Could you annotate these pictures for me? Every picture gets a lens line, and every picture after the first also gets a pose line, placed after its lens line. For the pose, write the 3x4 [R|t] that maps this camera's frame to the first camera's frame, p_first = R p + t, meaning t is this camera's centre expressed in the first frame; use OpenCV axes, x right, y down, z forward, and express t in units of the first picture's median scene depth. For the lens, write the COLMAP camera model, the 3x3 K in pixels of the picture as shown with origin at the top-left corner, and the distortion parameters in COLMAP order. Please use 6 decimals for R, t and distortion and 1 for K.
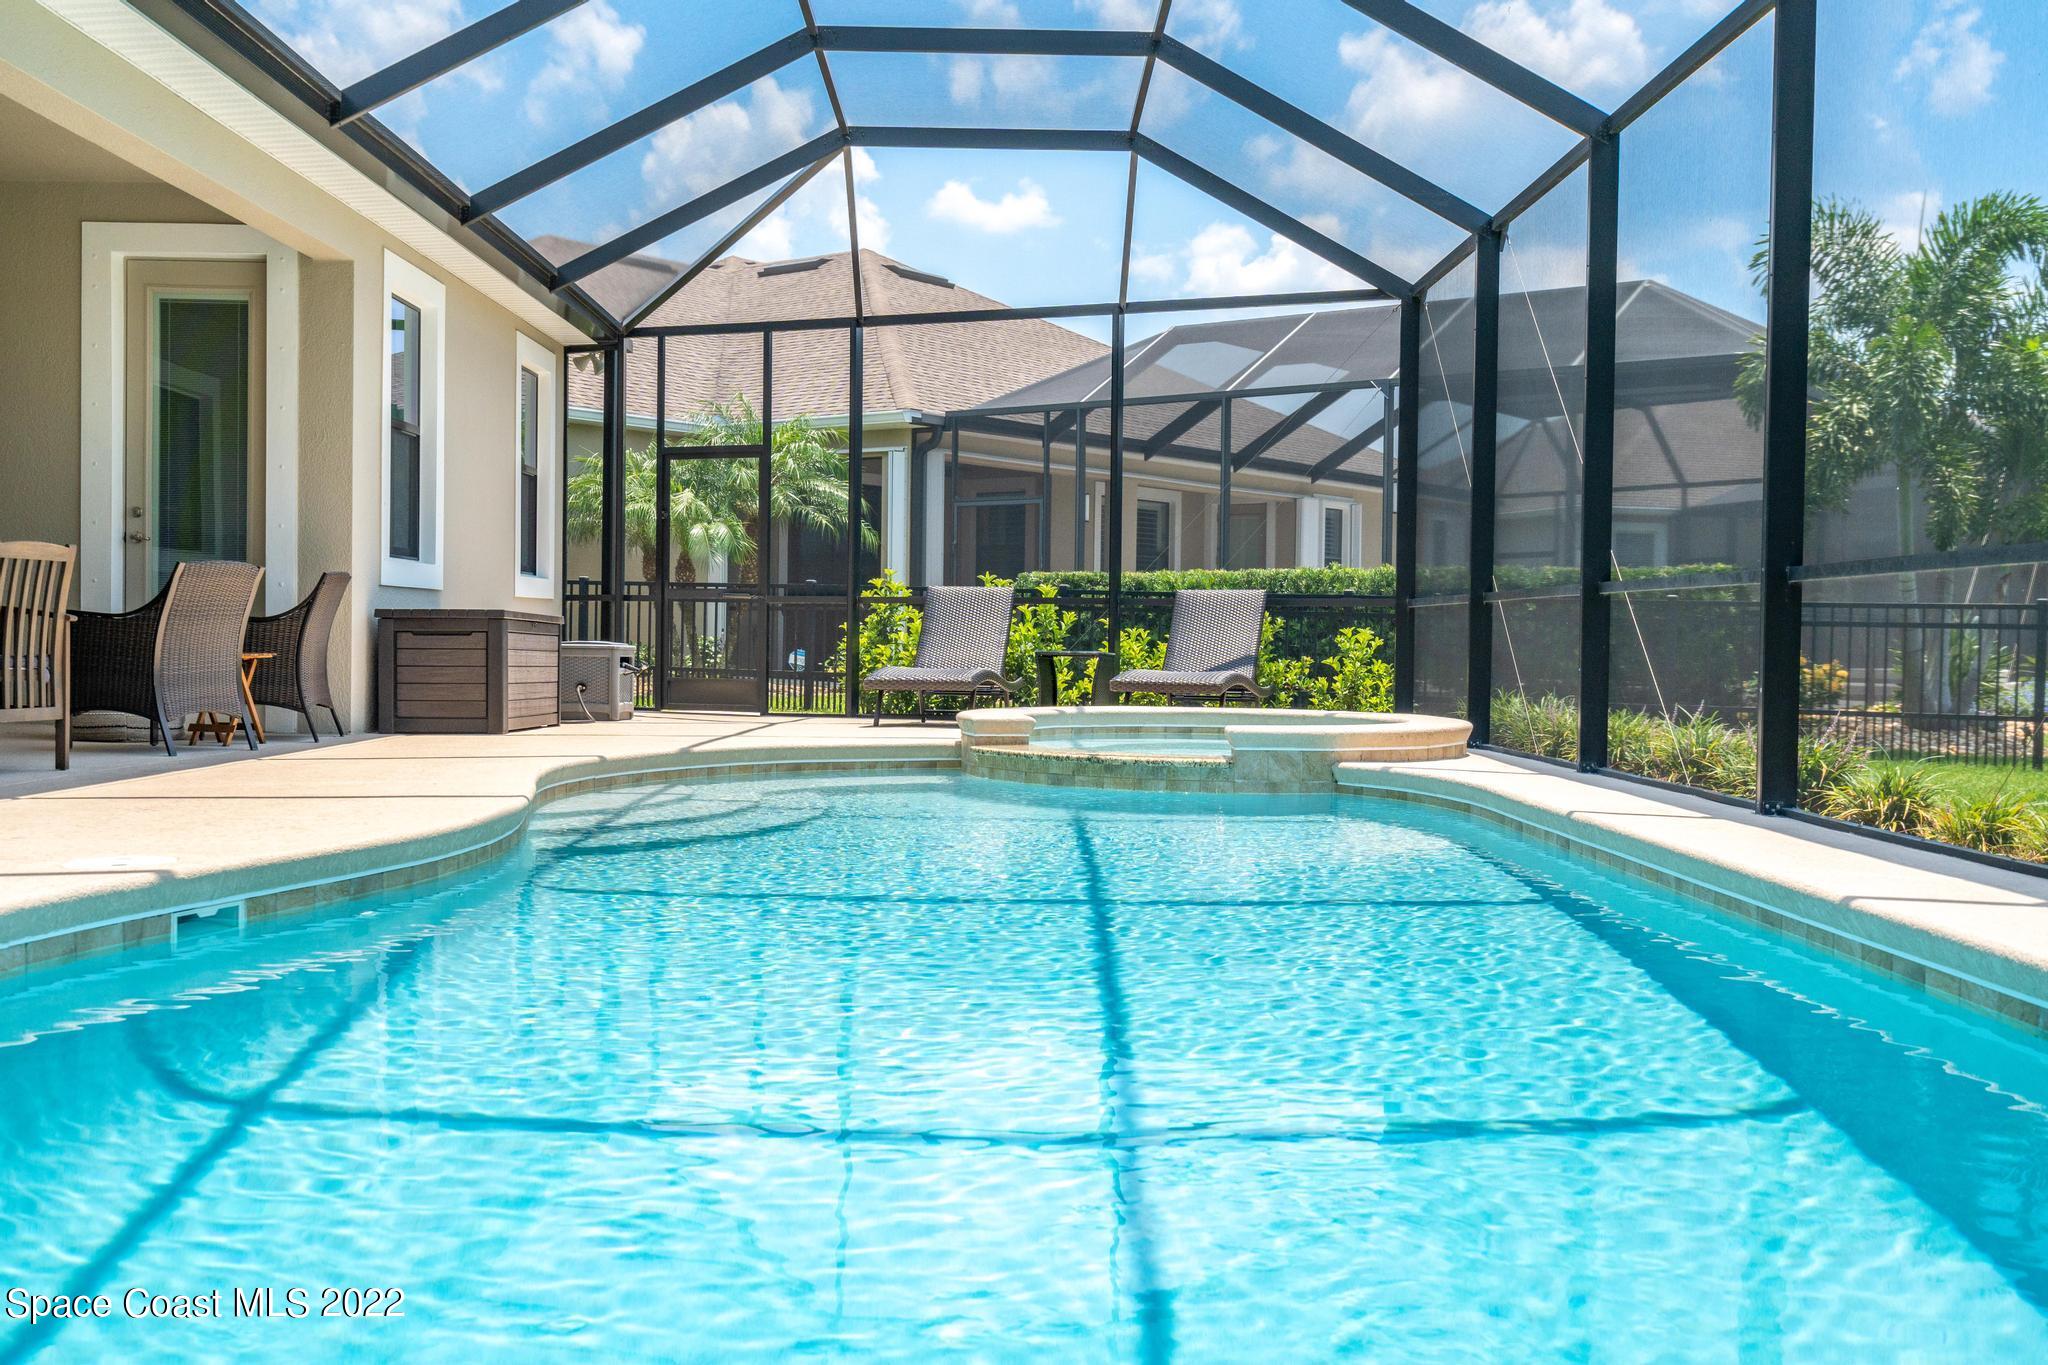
lens RADIAL K [[2021.0, 0, 1026.9], [0, 2021.0, 677.8], [0, 0, 1]] dist [-0.001478, 0.001247]
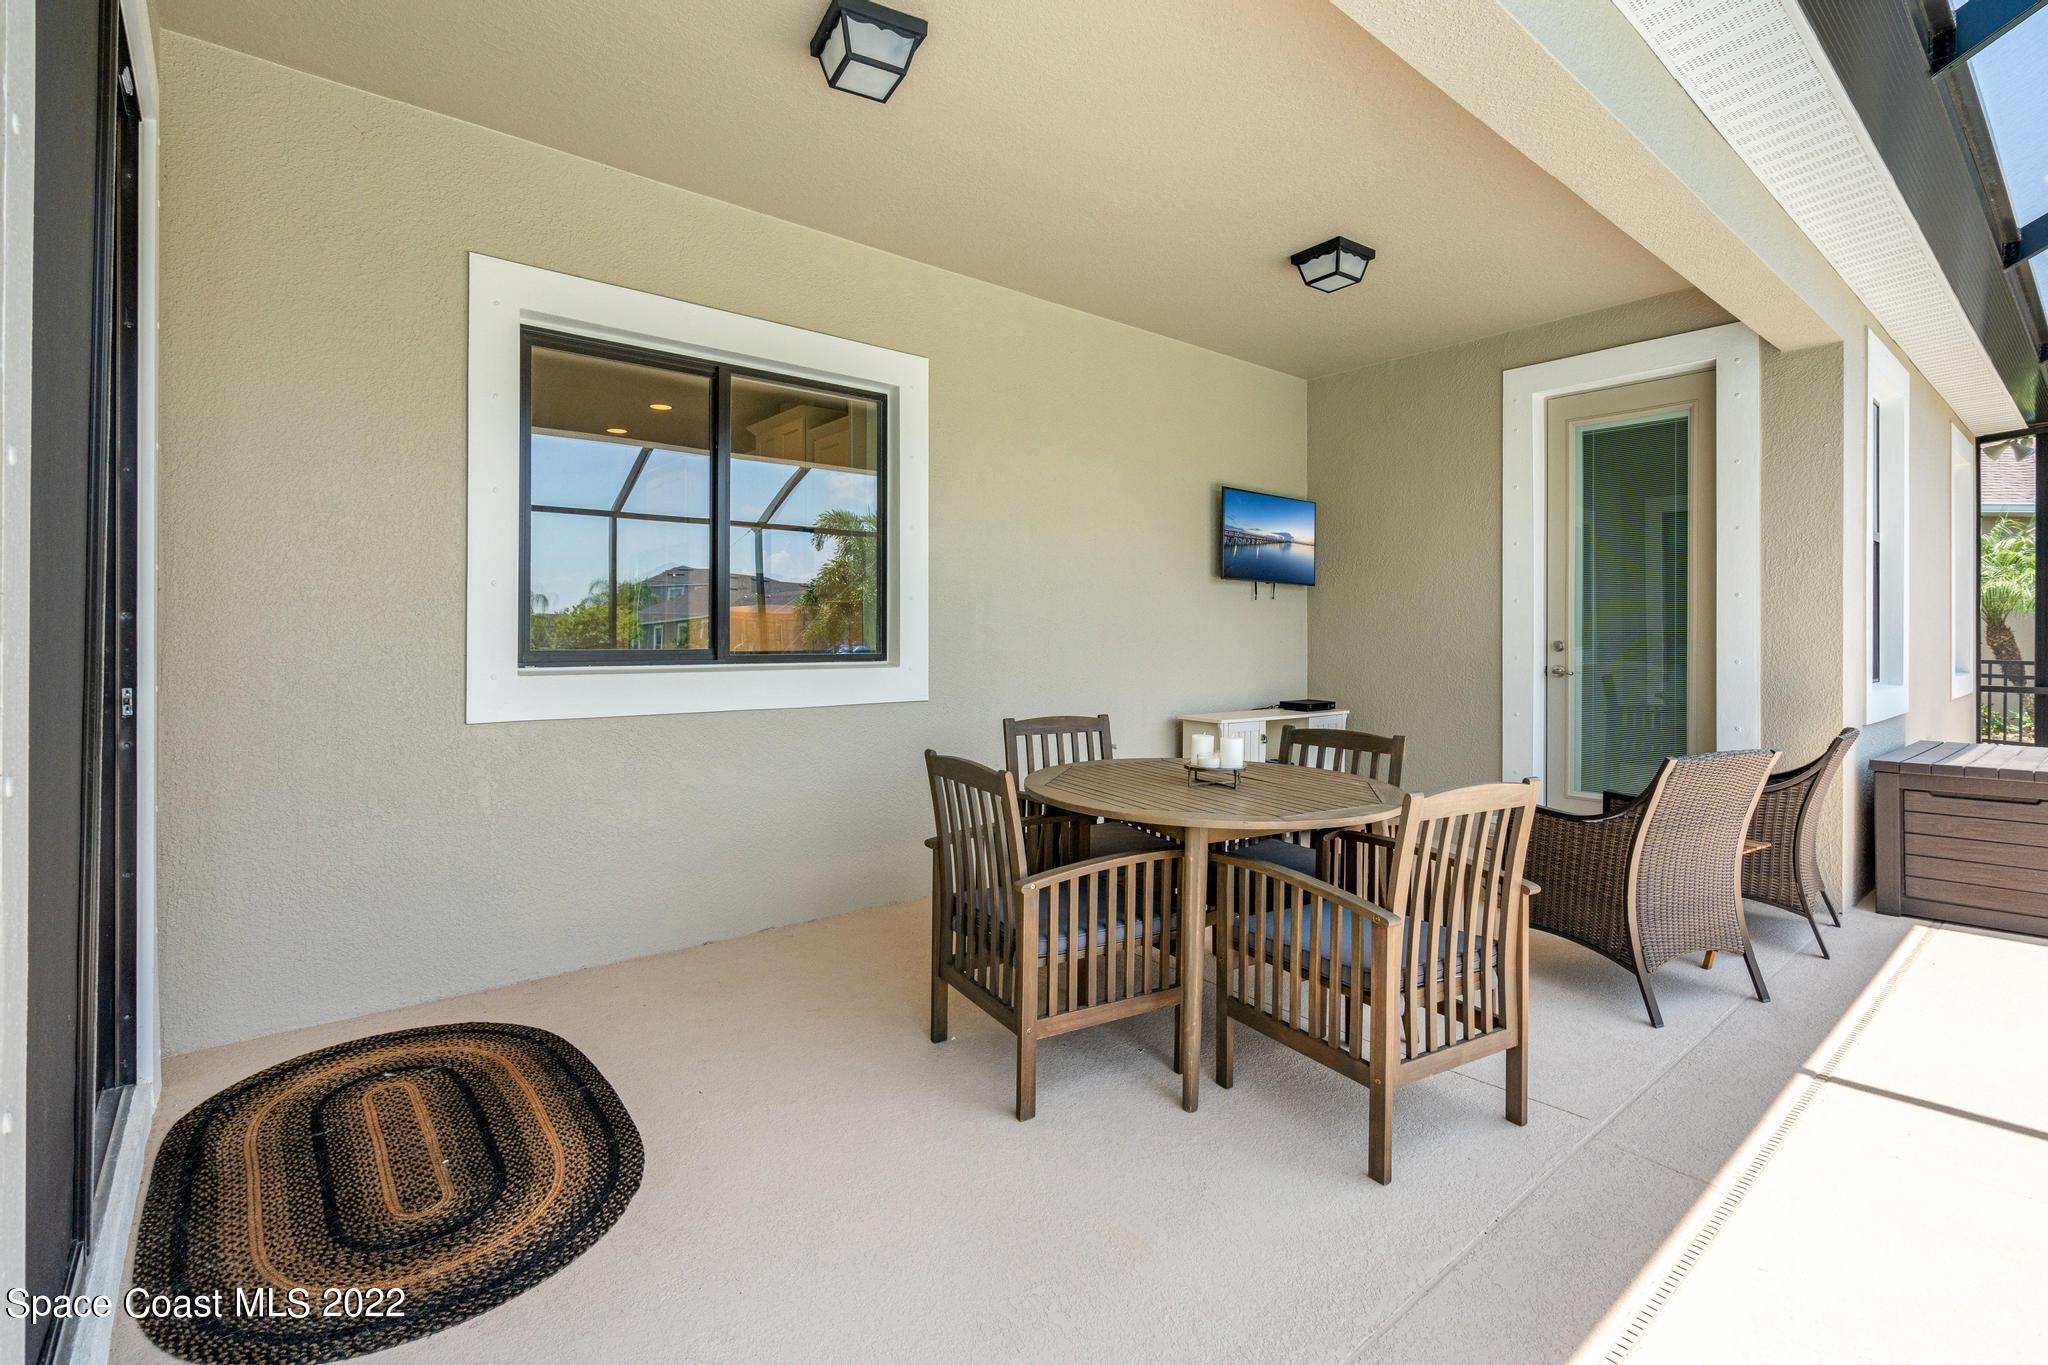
lens RADIAL K [[933.1, 0, 1022.9], [0, 933.1, 636.2], [0, 0, 1]] dist [0.000443, -0.000172]
pose [[0.634803, -0.009872, -0.772611, -0.244054], [-0.009827, 0.999734, -0.020849, -0.072040], [0.772611, 0.020827, 0.634538, 0.483947]]
